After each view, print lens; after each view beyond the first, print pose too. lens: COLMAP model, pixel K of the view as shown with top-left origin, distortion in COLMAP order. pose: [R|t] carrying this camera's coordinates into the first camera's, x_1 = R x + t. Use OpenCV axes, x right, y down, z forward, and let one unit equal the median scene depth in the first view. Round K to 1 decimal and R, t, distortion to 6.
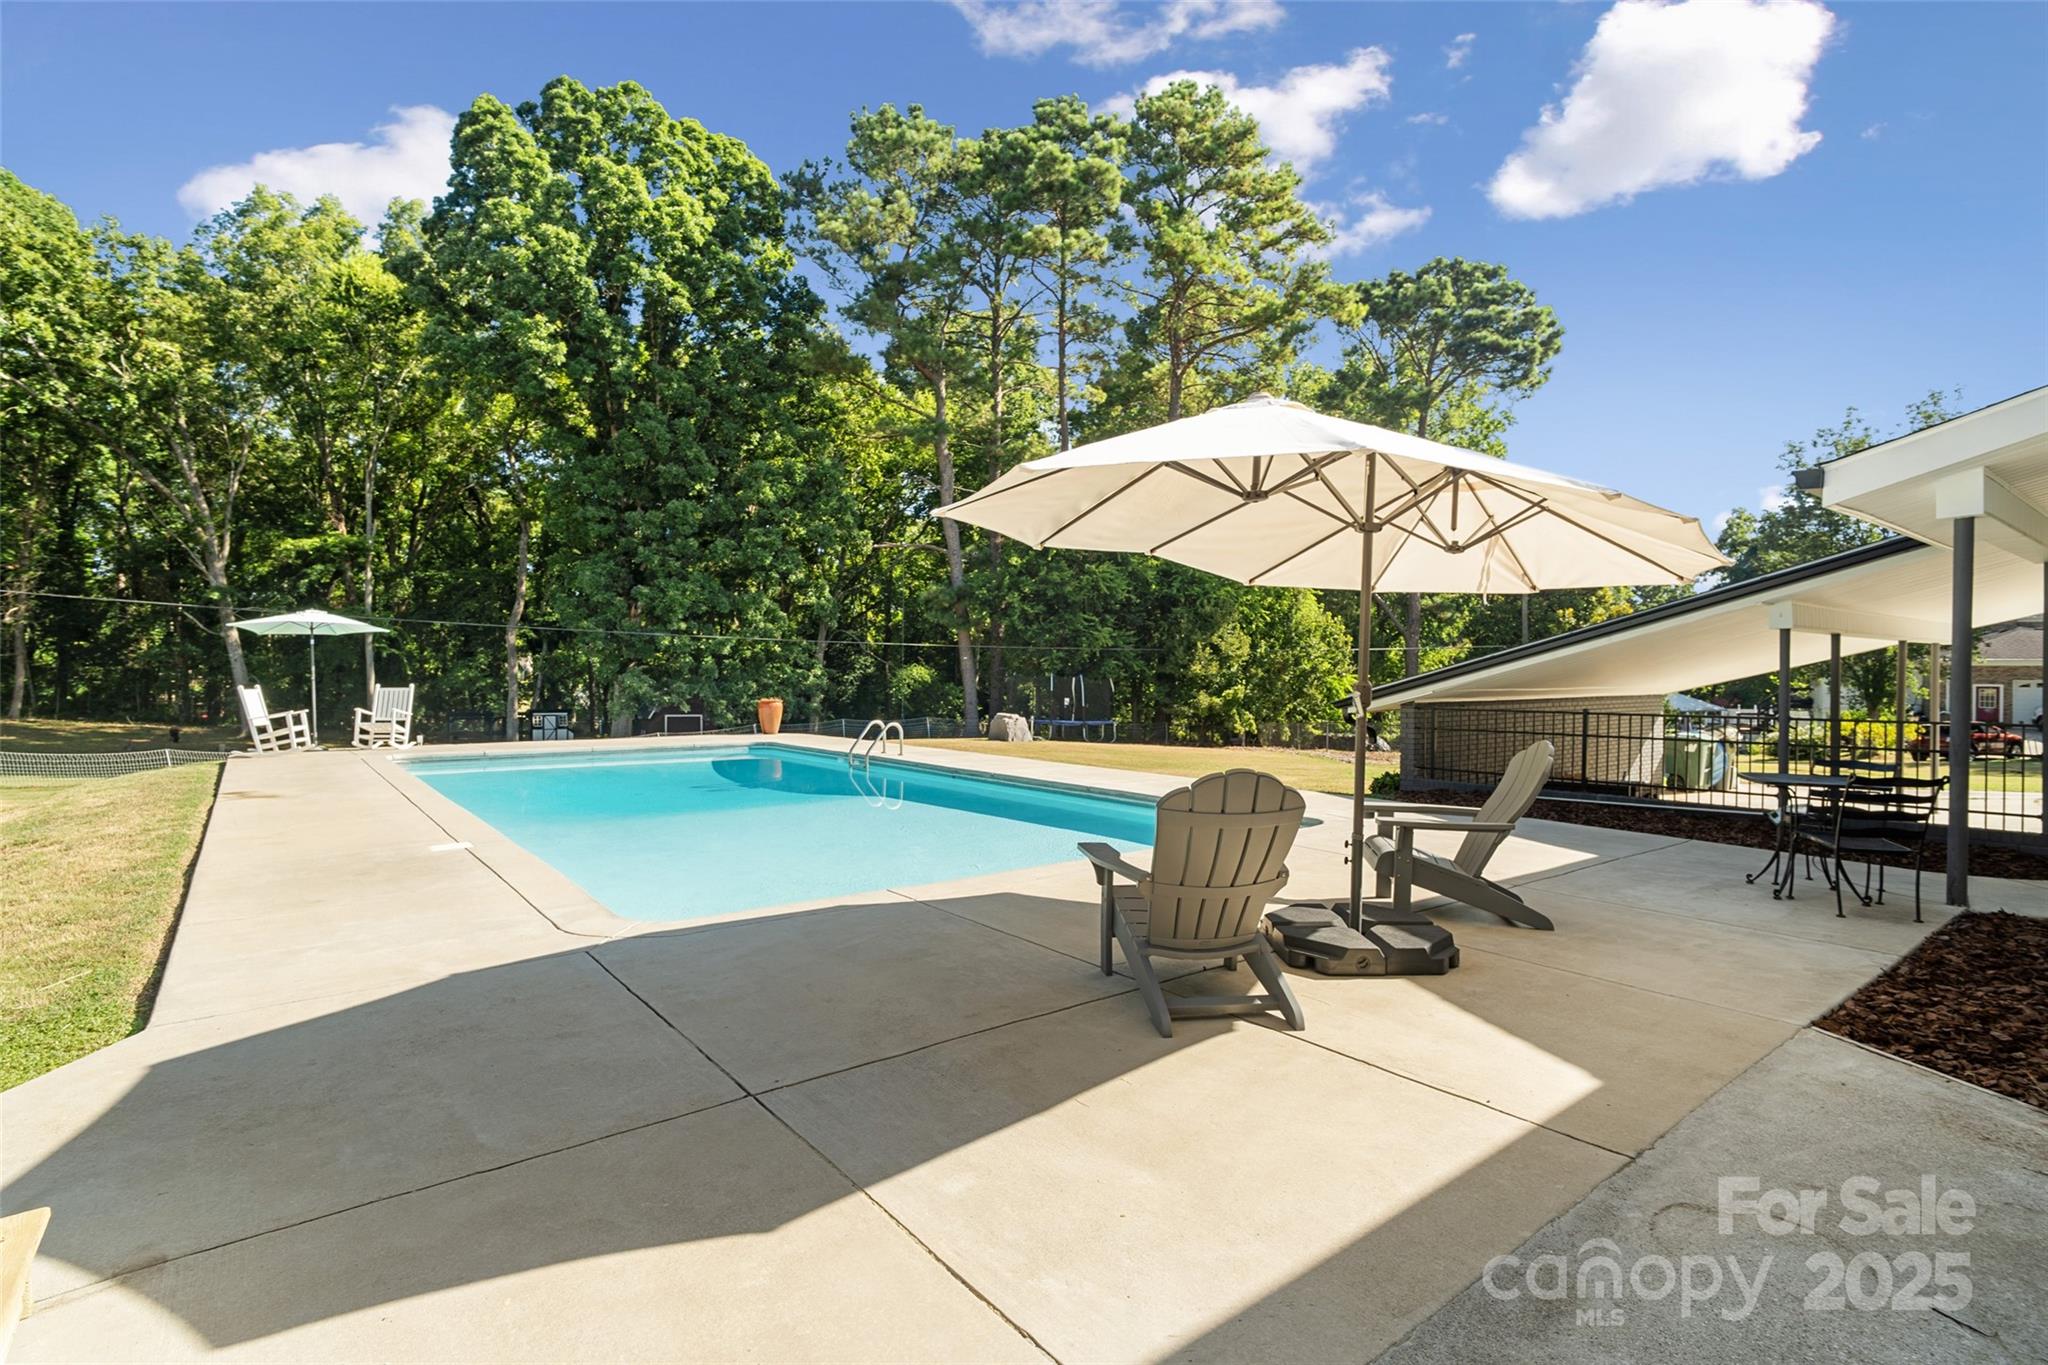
lens RADIAL K [[971.3, 0, 1026.4], [0, 971.3, 691.6], [0, 0, 1]] dist [-0.012629, 0.002591]
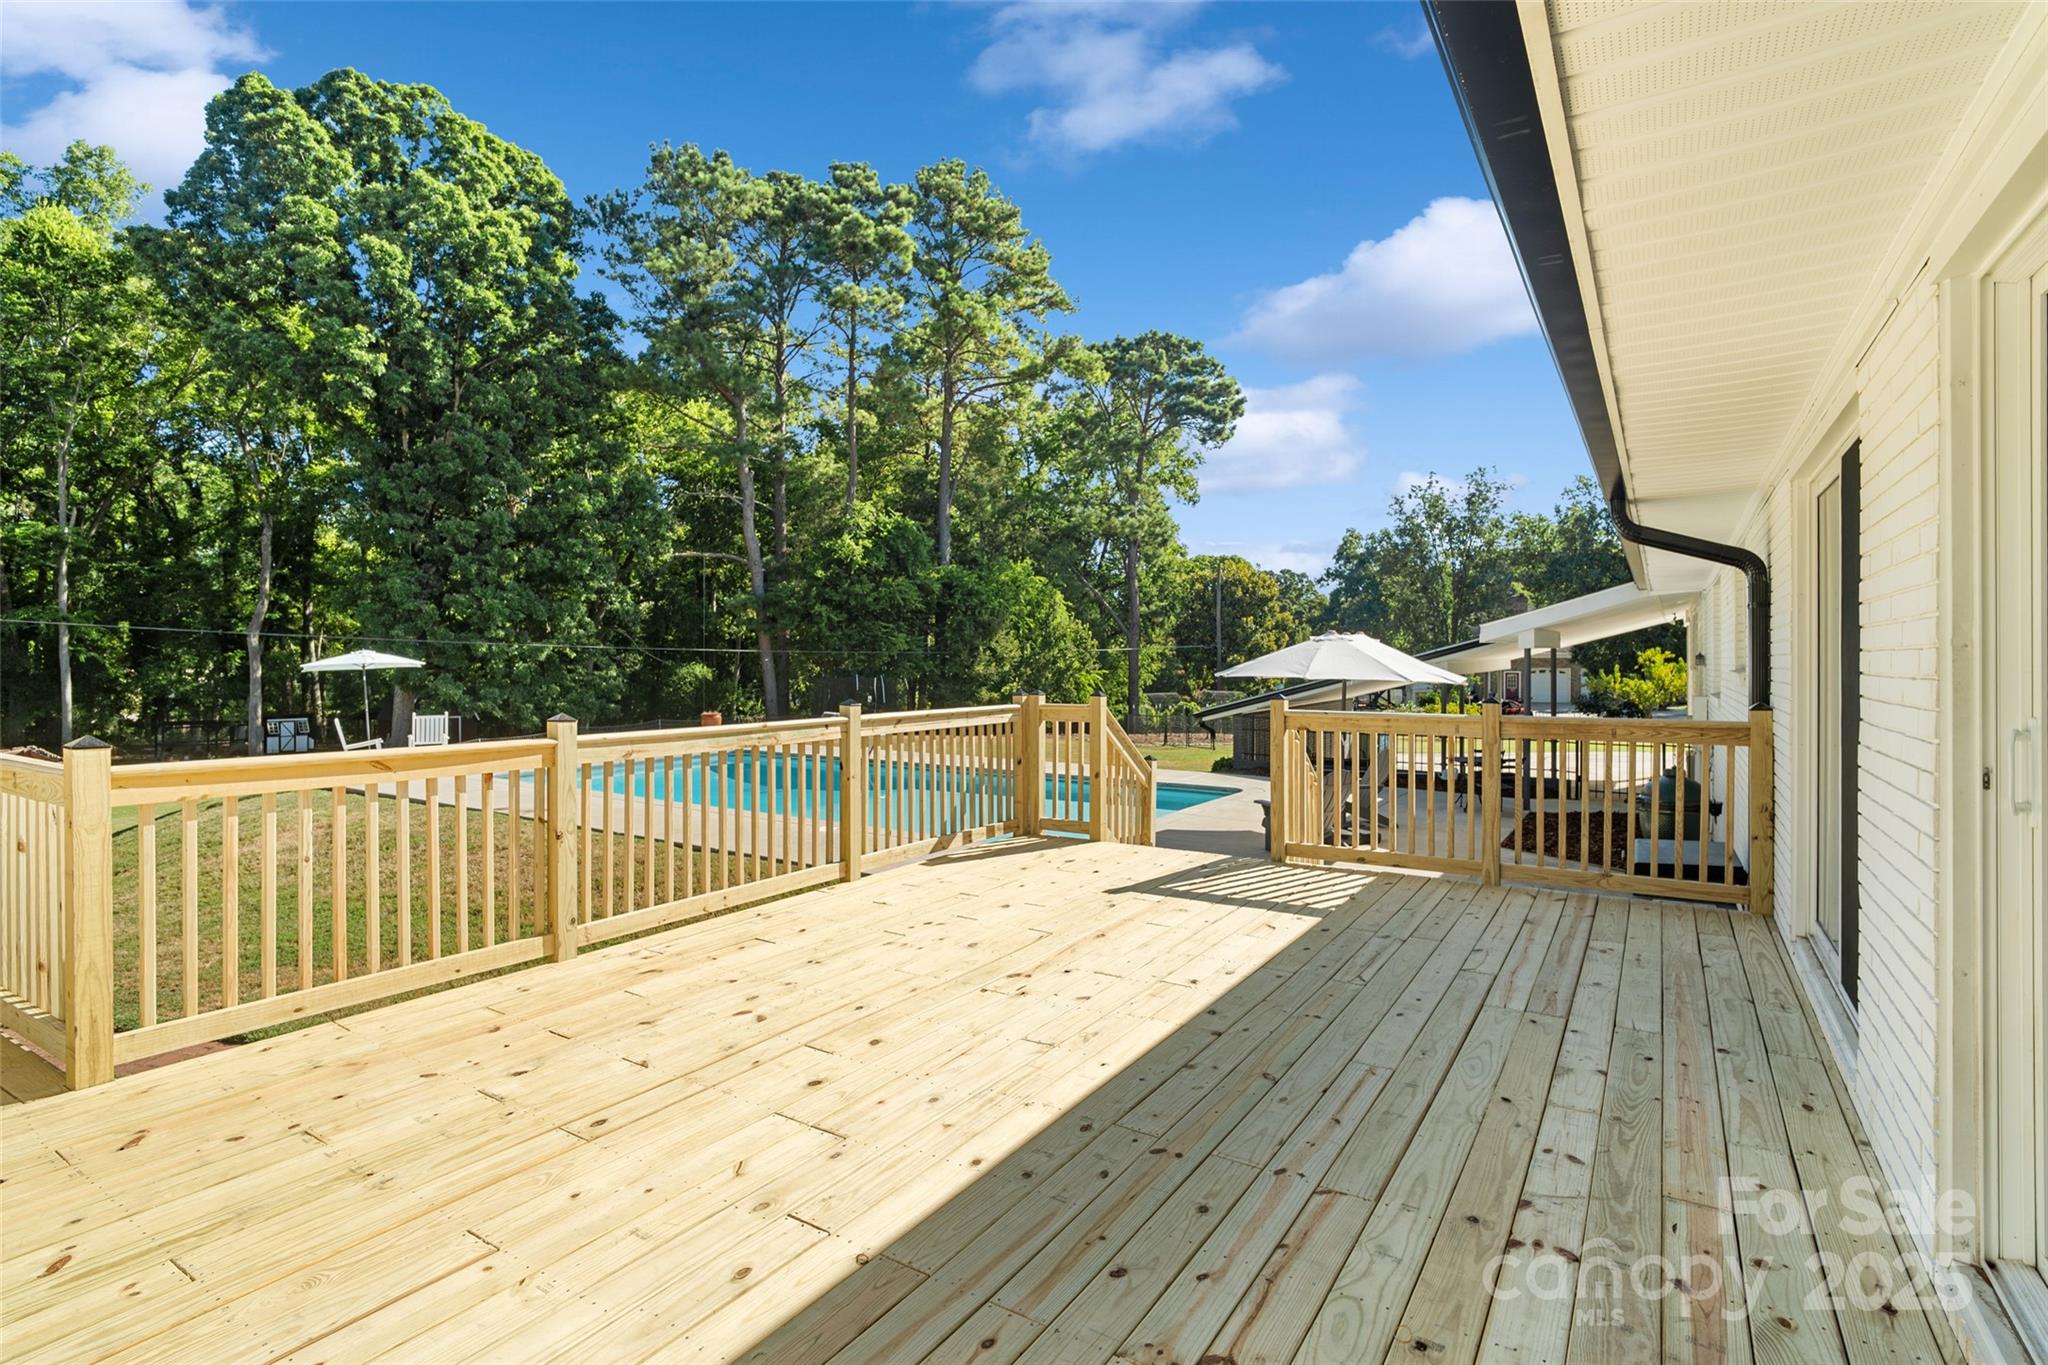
lens RADIAL K [[971.3, 0, 1021.1], [0, 971.3, 666.7], [0, 0, 1]] dist [-0.012629, 0.002591]
pose [[0.949473, -0.009529, 0.313703, -0.143055], [0.011649, 0.999920, -0.004884, -0.019600], [-0.313632, 0.008291, 0.949509, -0.130588]]
